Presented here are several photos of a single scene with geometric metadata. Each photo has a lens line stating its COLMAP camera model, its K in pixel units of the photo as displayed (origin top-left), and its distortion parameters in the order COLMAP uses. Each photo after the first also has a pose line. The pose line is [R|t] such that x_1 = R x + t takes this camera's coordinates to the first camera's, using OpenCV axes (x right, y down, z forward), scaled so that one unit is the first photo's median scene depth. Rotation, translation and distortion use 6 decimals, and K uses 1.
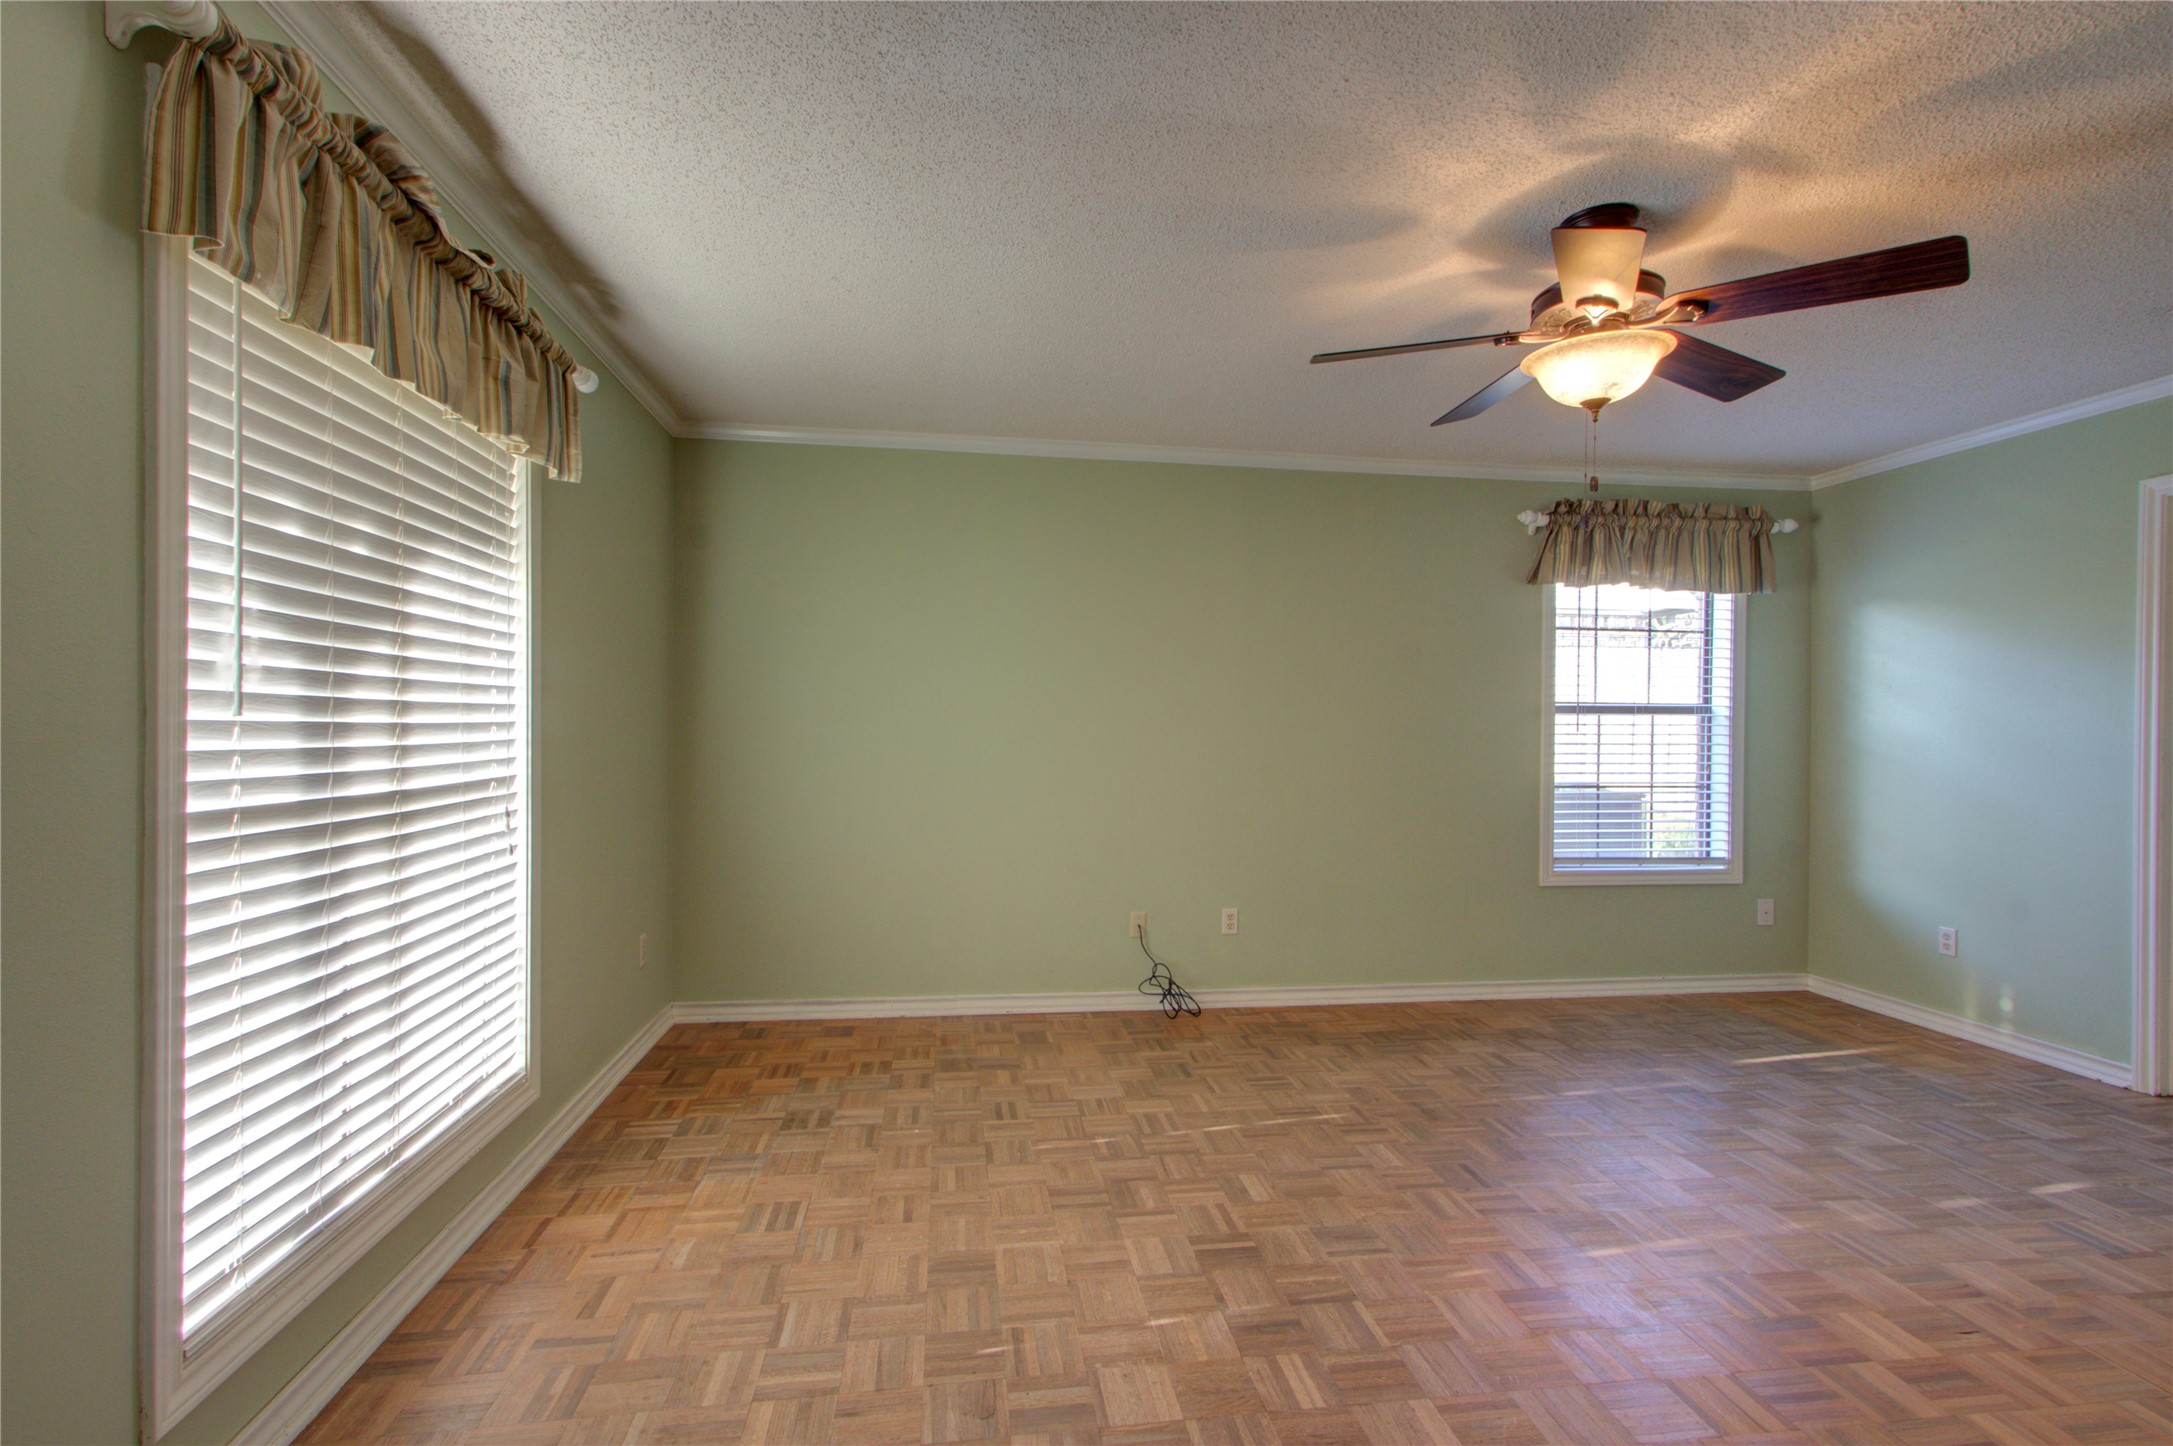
lens RADIAL K [[996.4, 0, 1089.8], [0, 996.4, 732.7], [0, 0, 1]] dist [0.012415, 0.001438]
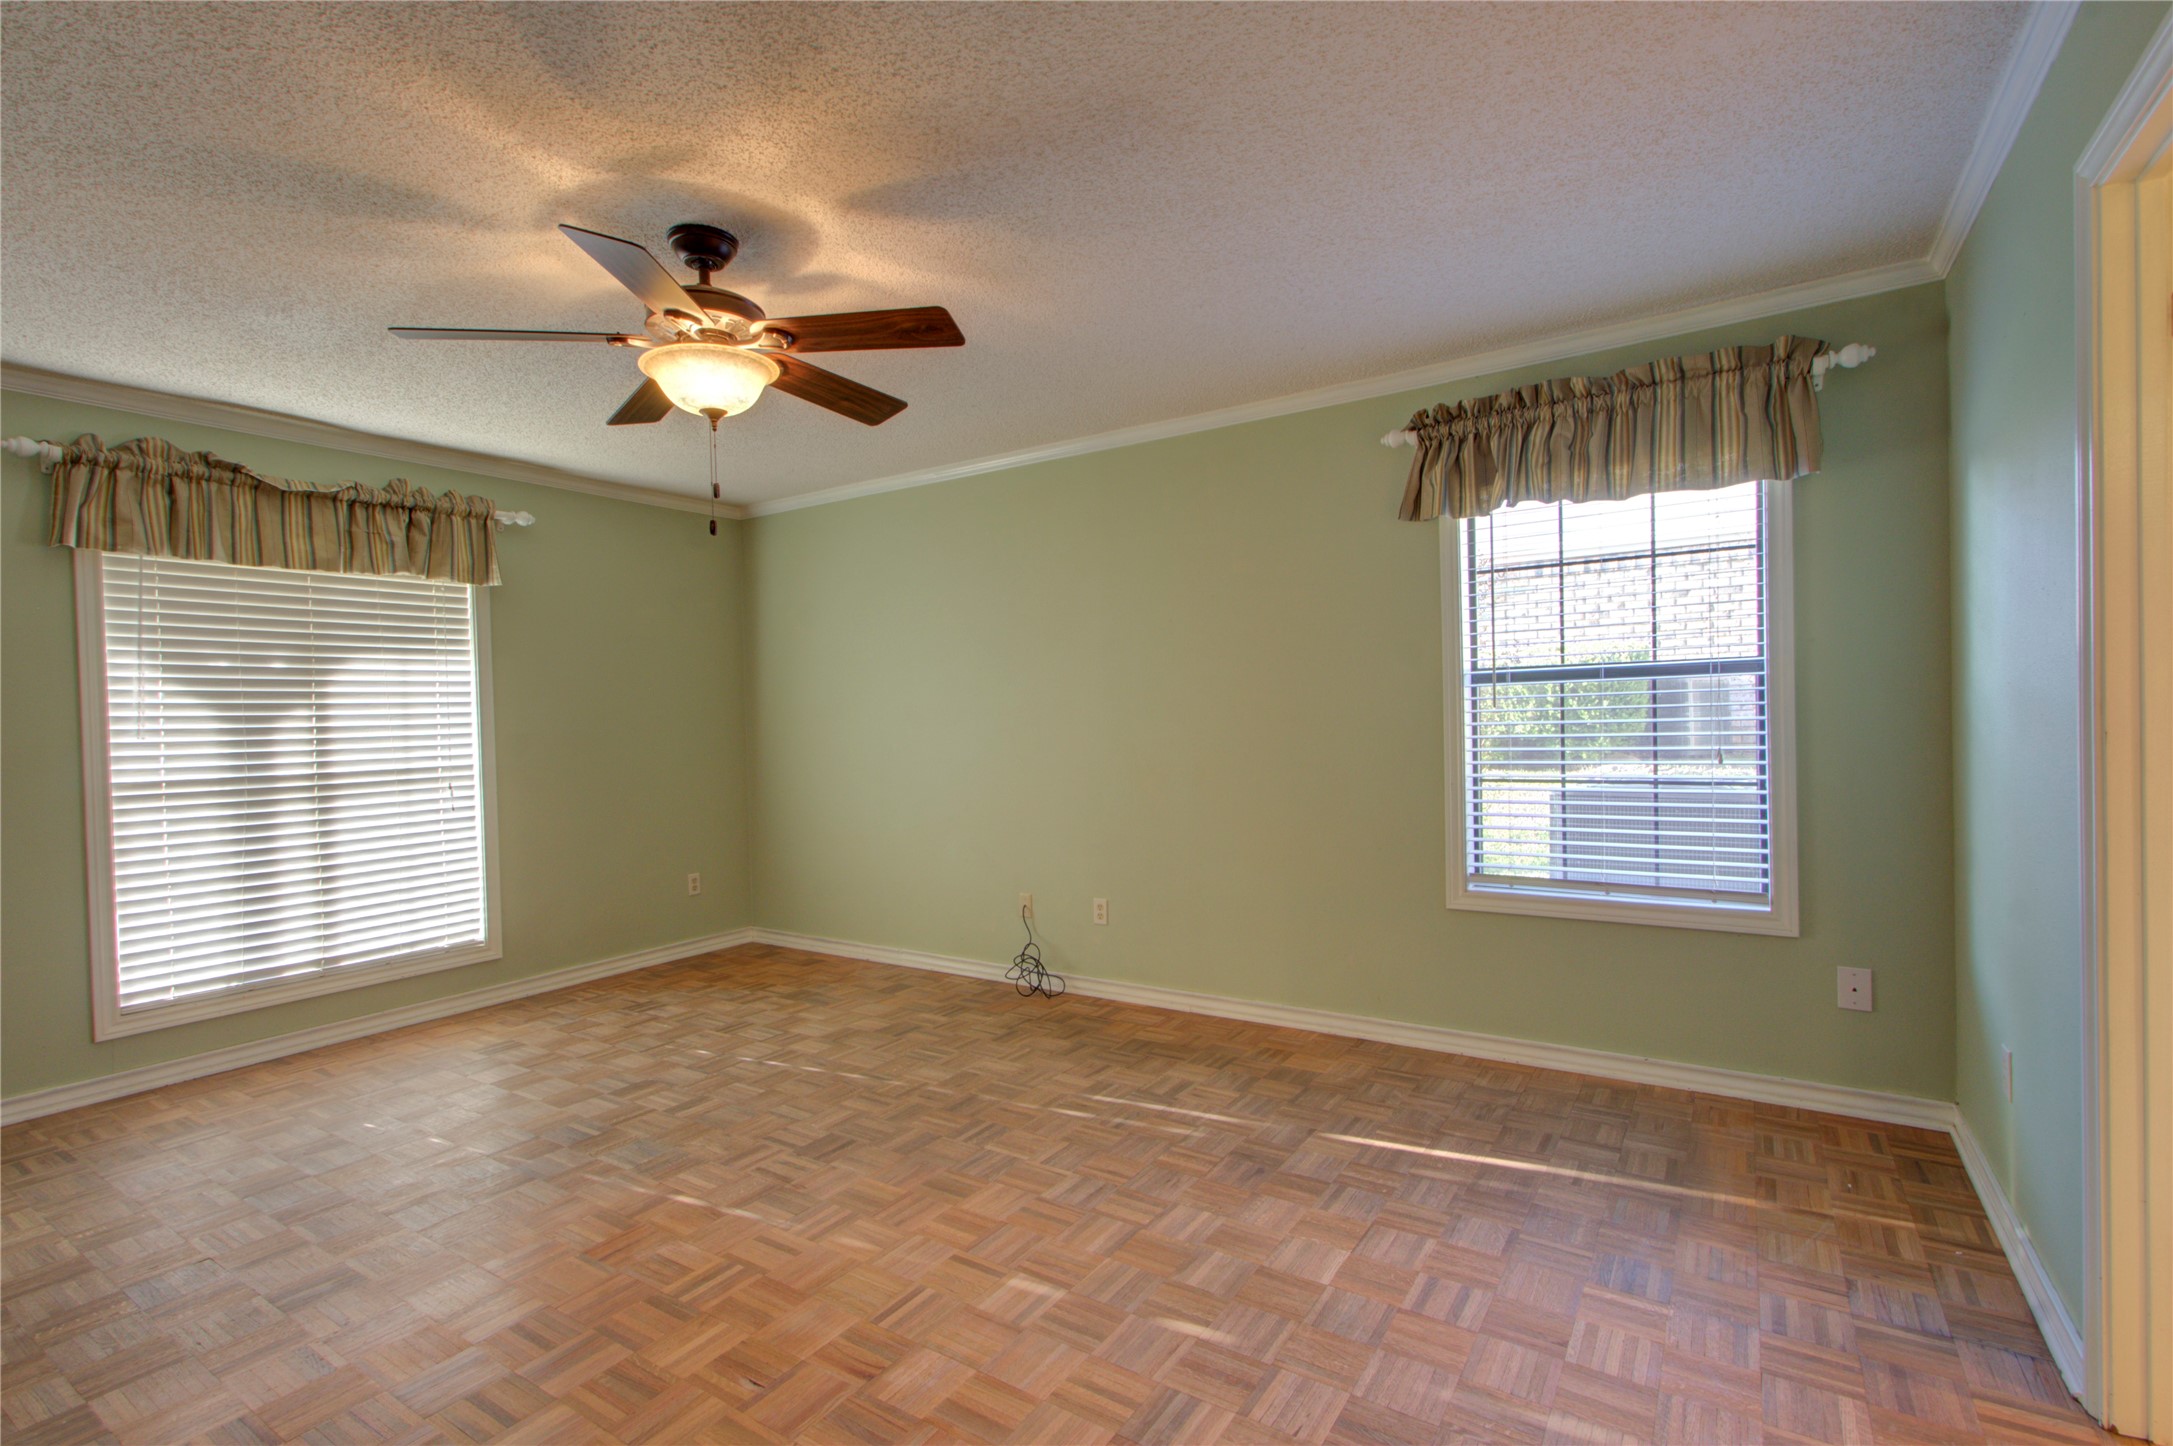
lens RADIAL K [[996.4, 0, 1089.8], [0, 996.4, 732.7], [0, 0, 1]] dist [0.012415, 0.001438]
pose [[0.750742, -0.017816, -0.660356, 0.948860], [0.028180, 0.999590, 0.005069, 0.006863], [0.659995, -0.022414, 0.750936, 0.297960]]
